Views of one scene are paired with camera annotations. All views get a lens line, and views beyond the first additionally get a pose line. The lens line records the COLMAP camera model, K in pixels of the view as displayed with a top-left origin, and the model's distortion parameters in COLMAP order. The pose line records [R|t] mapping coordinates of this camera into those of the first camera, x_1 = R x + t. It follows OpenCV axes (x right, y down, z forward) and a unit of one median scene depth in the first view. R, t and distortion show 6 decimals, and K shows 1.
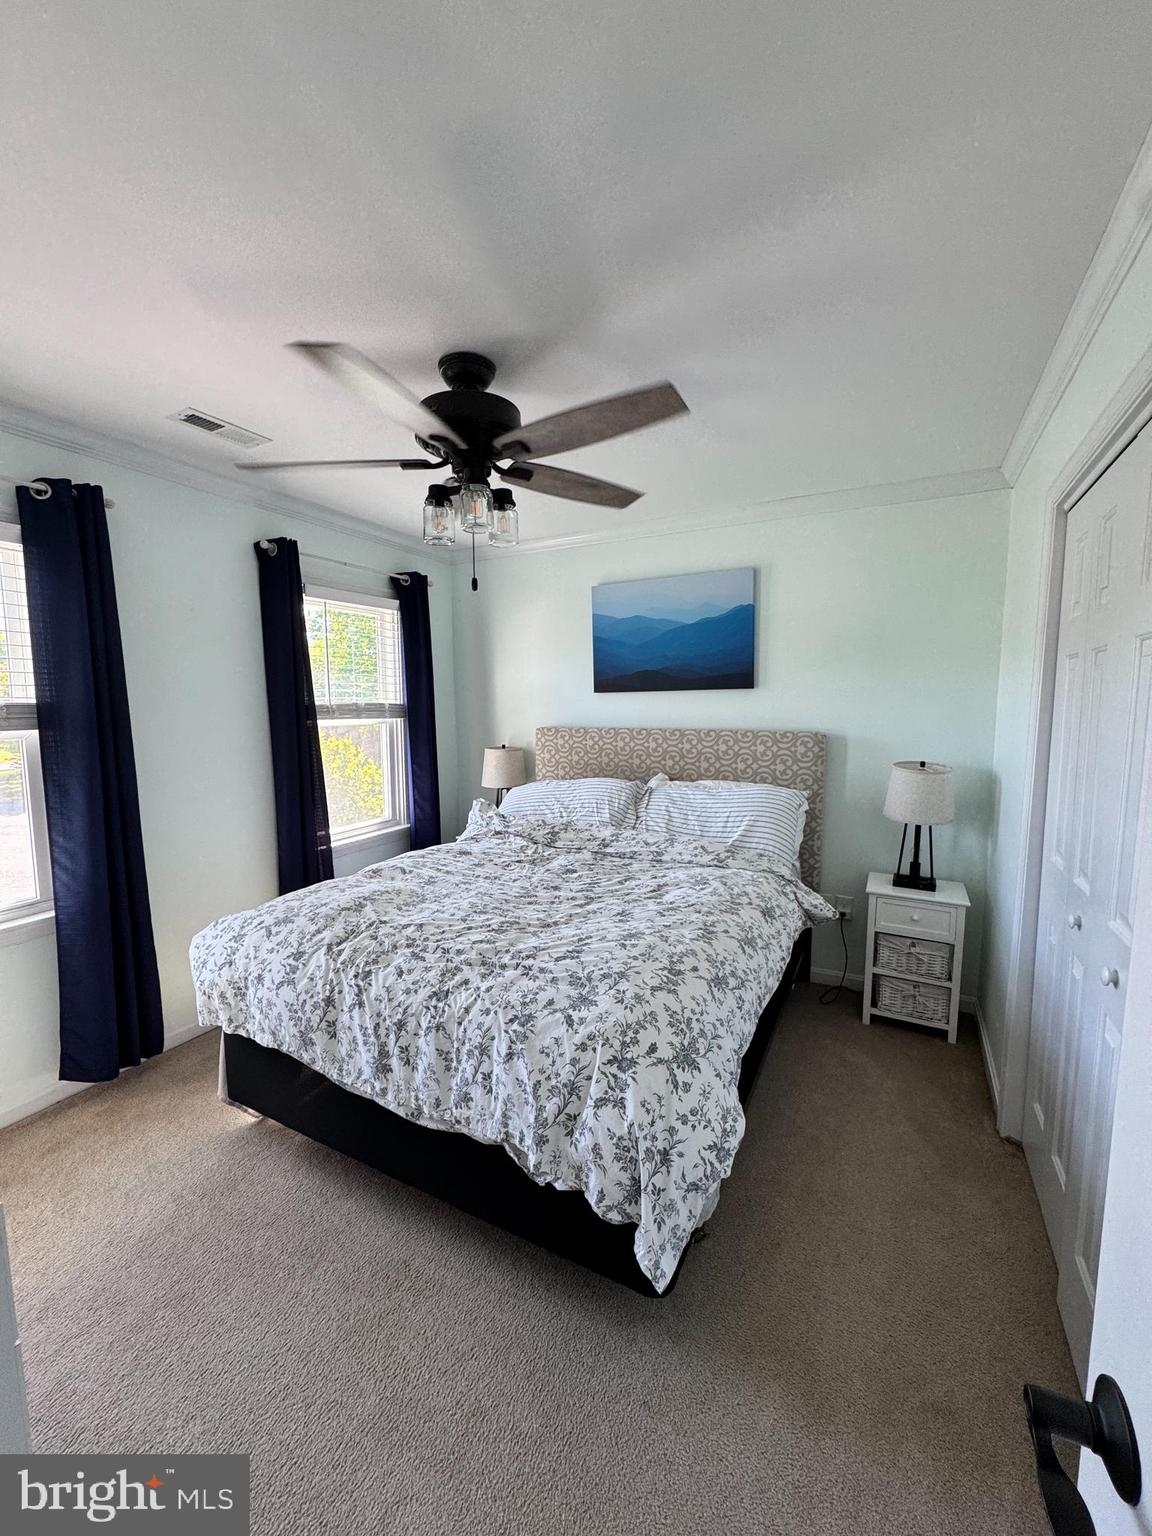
lens RADIAL K [[610.6, 0, 575.3], [0, 610.6, 762.3], [0, 0, 1]] dist [-0.005496, 0.001340]
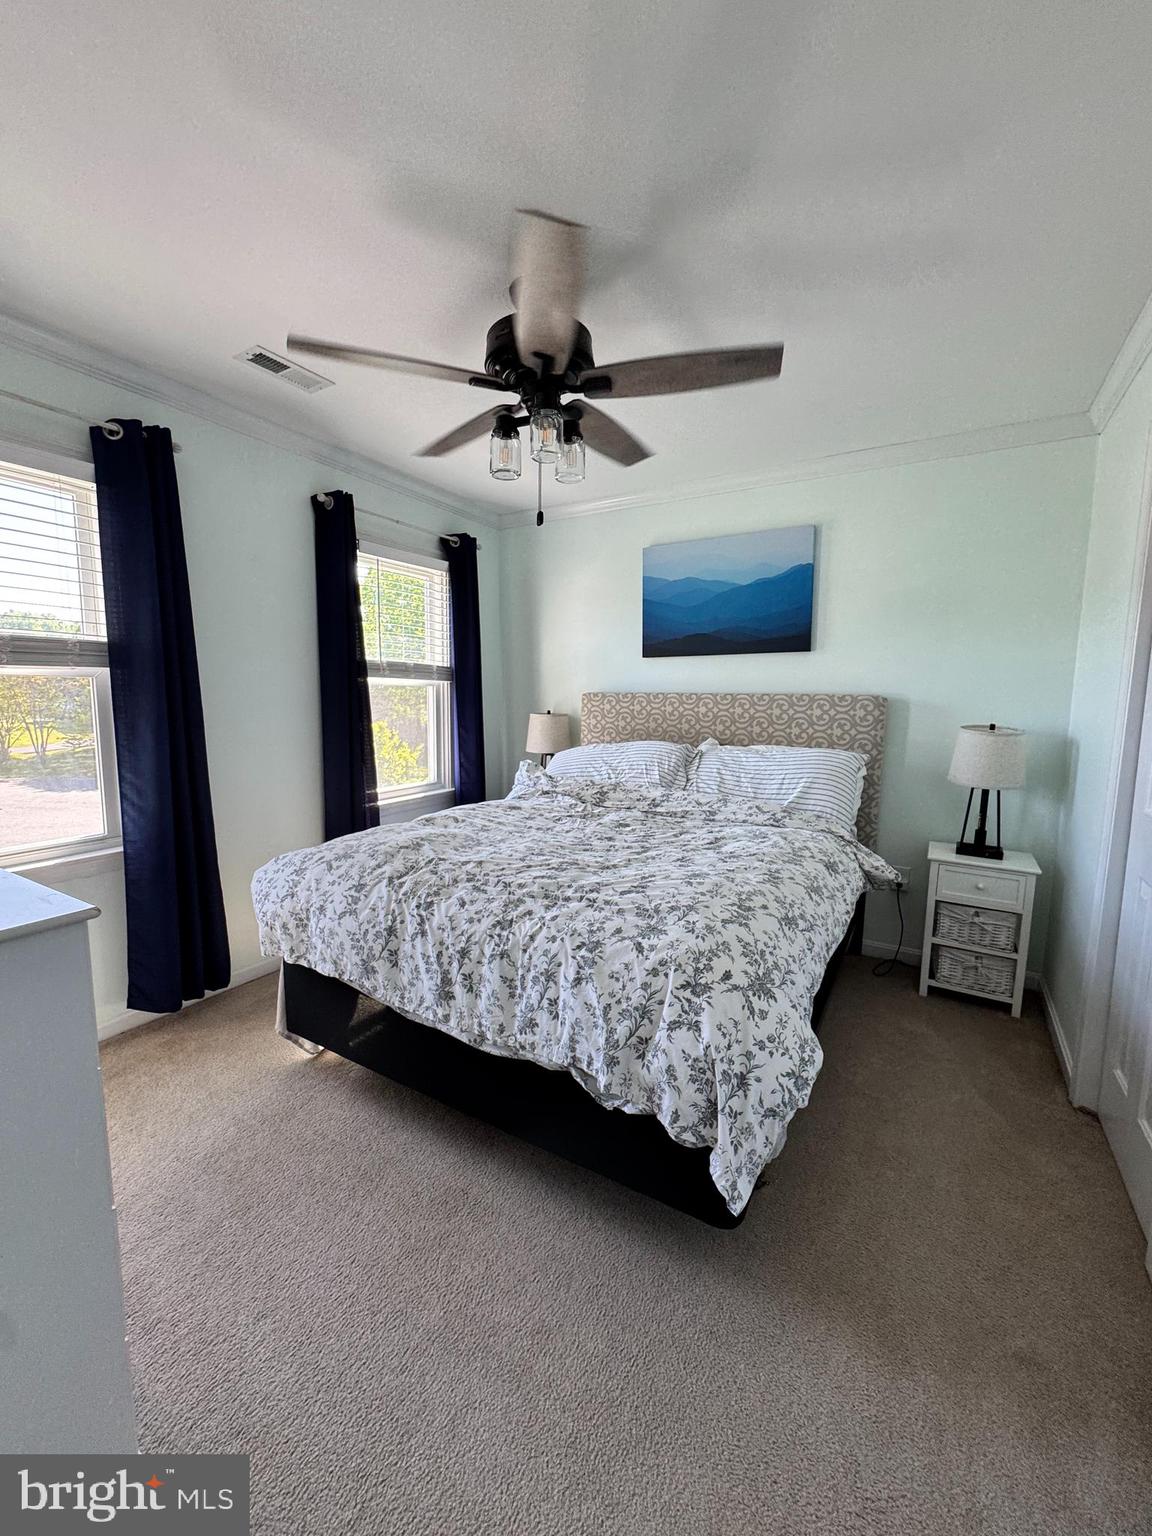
lens RADIAL K [[610.6, 0, 567.9], [0, 610.6, 771.4], [0, 0, 1]] dist [-0.005496, 0.001340]
pose [[0.998453, 0.021325, -0.051349, -0.057894], [-0.020481, 0.999647, 0.016922, 0.091910], [0.051692, -0.015844, 0.998537, 0.014693]]
